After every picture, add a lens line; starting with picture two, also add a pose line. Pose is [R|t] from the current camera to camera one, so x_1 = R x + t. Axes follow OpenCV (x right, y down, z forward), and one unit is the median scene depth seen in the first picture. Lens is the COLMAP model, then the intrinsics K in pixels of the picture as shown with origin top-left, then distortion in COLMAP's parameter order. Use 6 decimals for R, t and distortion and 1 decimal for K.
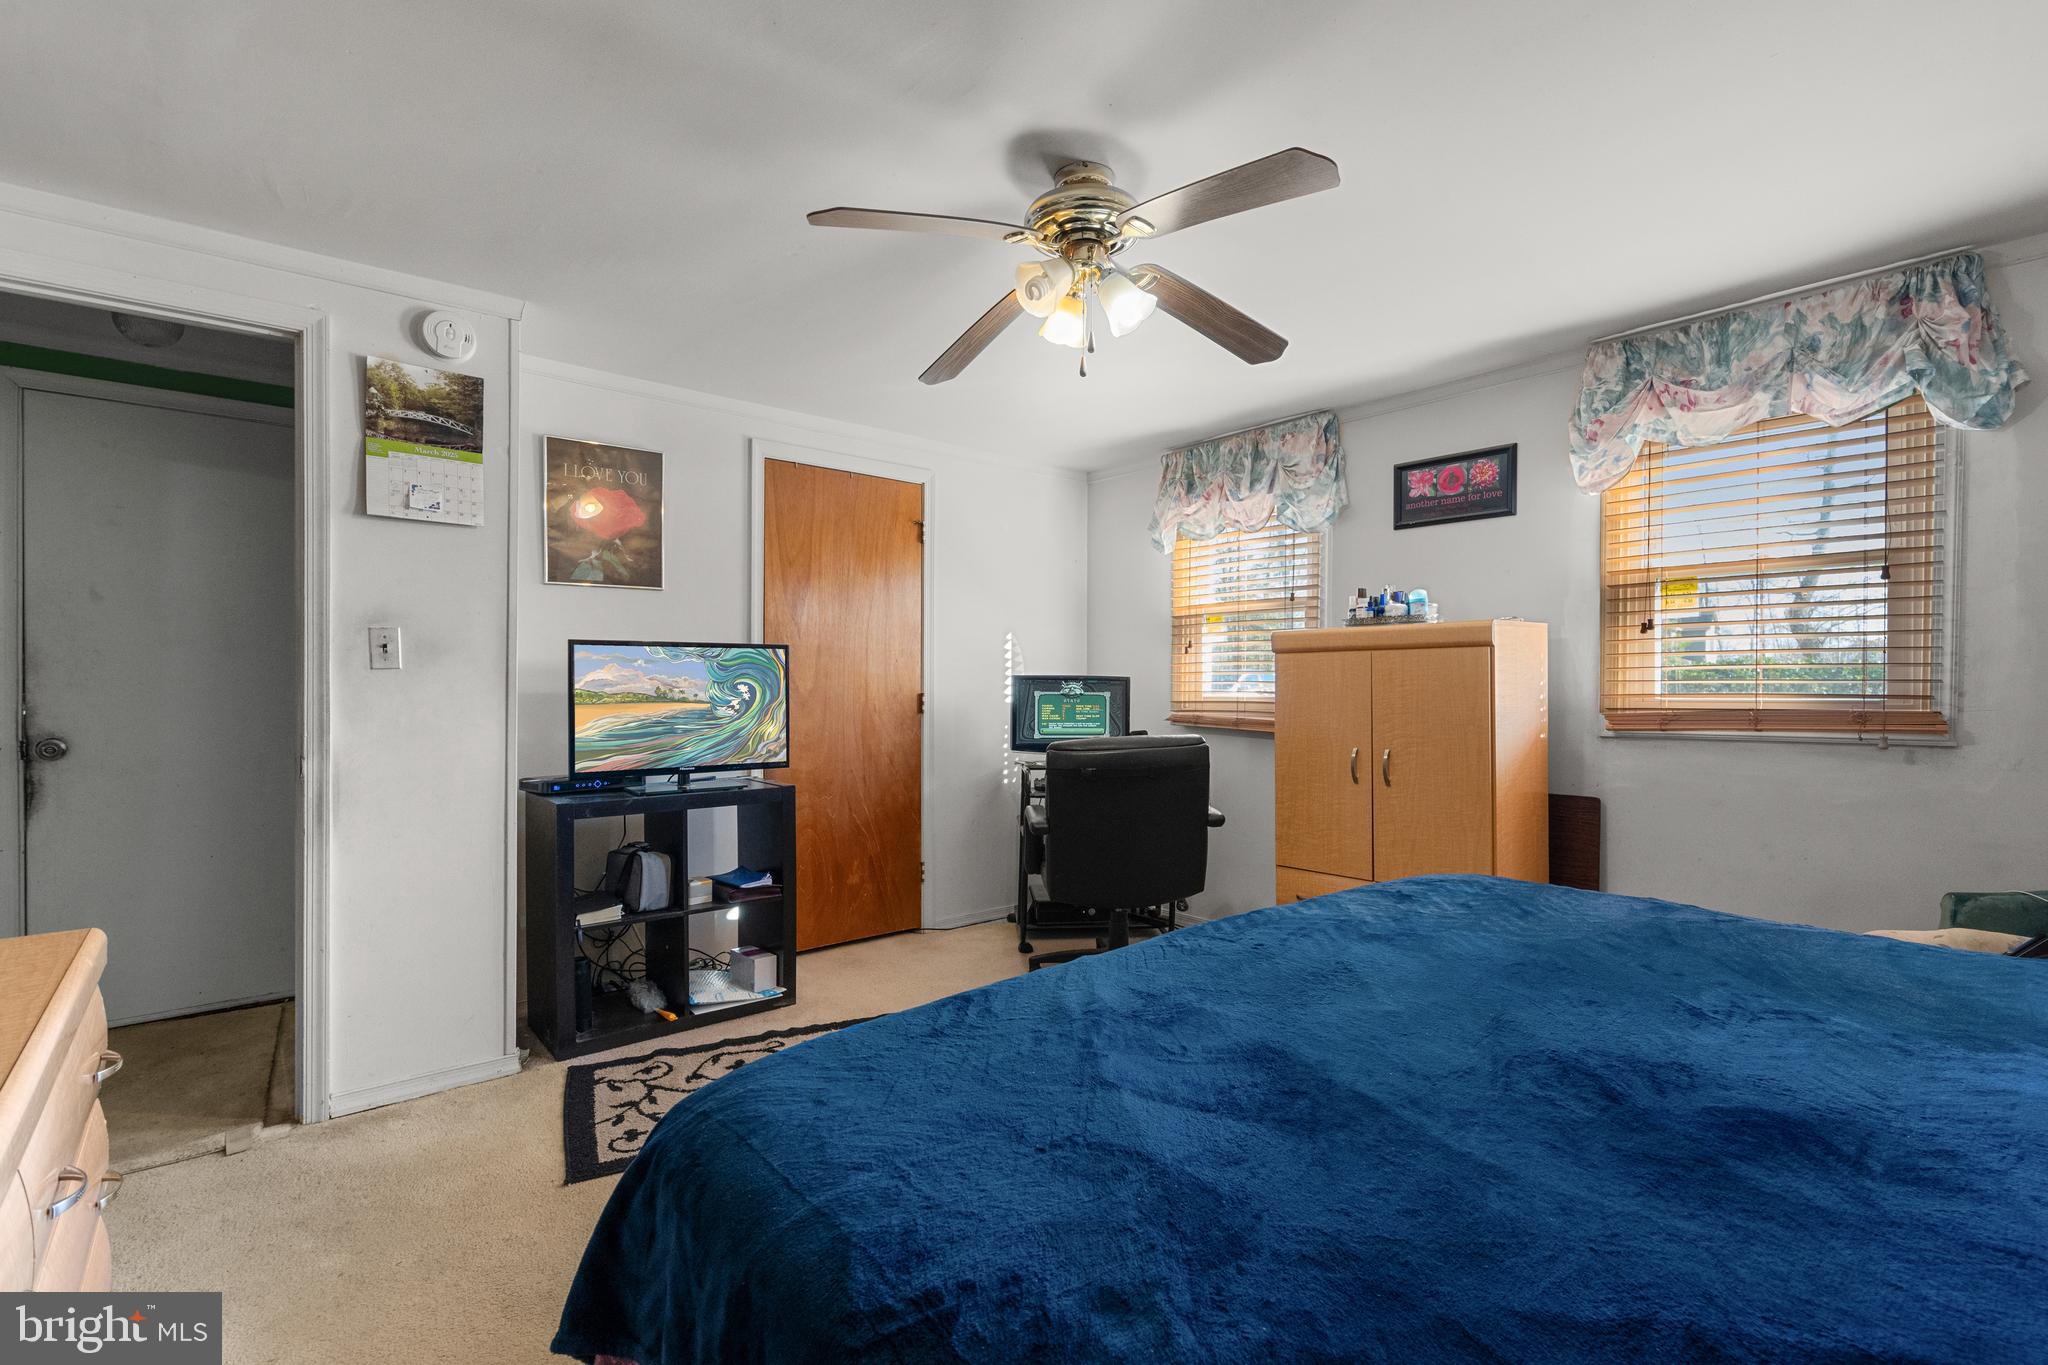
lens RADIAL K [[911.6, 0, 1024.0], [0, 911.6, 682.5], [0, 0, 1]] dist [-0.000660, -0.000138]
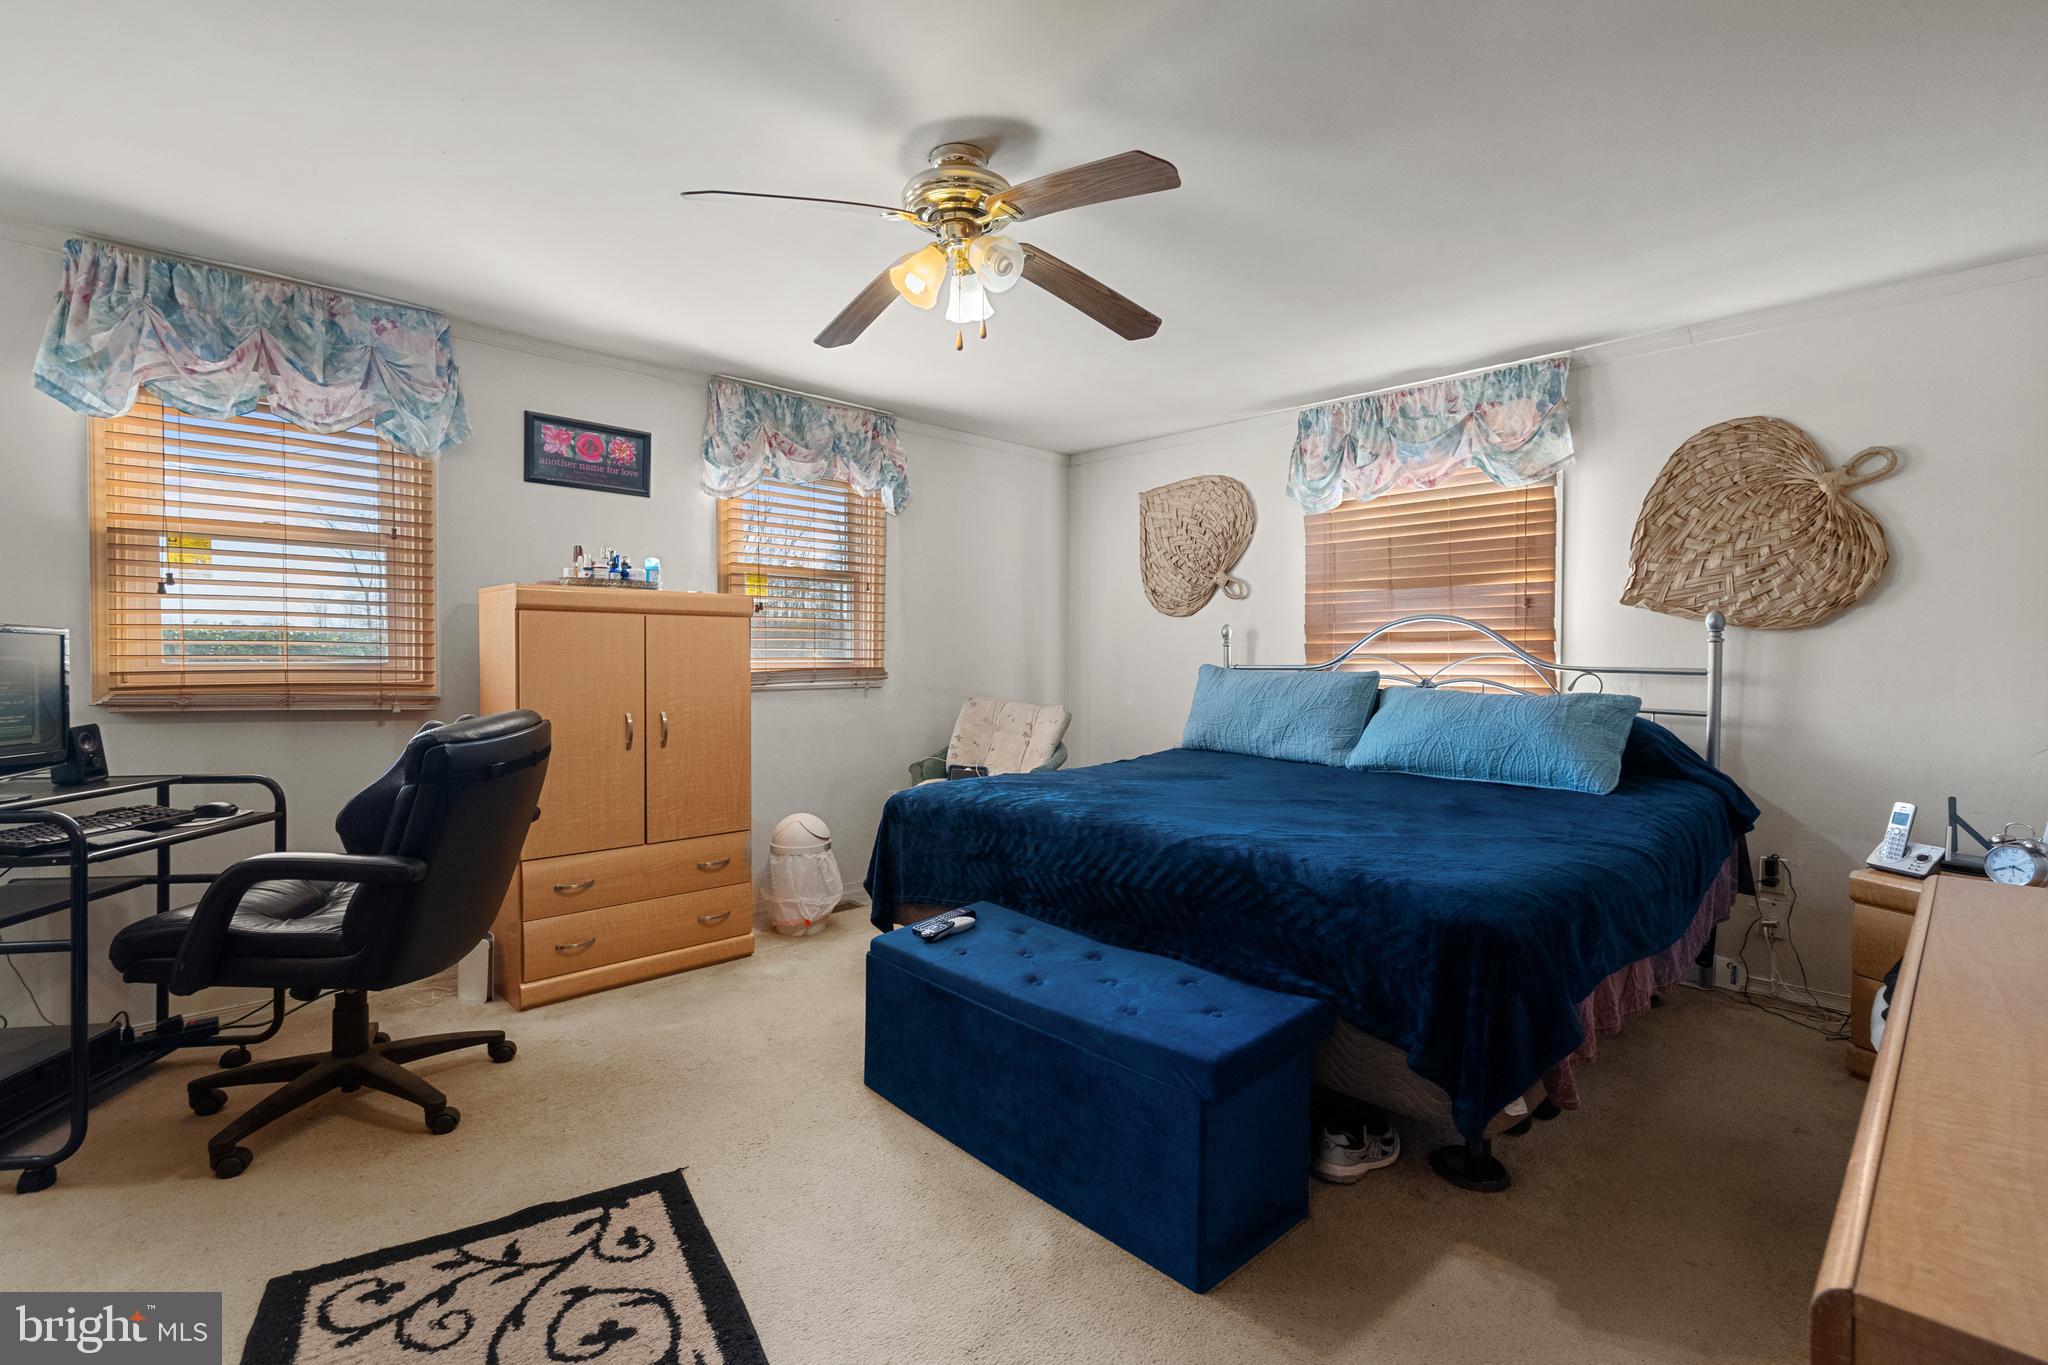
lens RADIAL K [[911.6, 0, 1024.0], [0, 911.6, 682.5], [0, 0, 1]] dist [-0.000660, -0.000138]
pose [[-0.056600, -0.028575, 0.997988, -0.589411], [-0.004220, 0.999588, 0.028381, 0.008781], [-0.998388, -0.002605, -0.056697, 0.585224]]
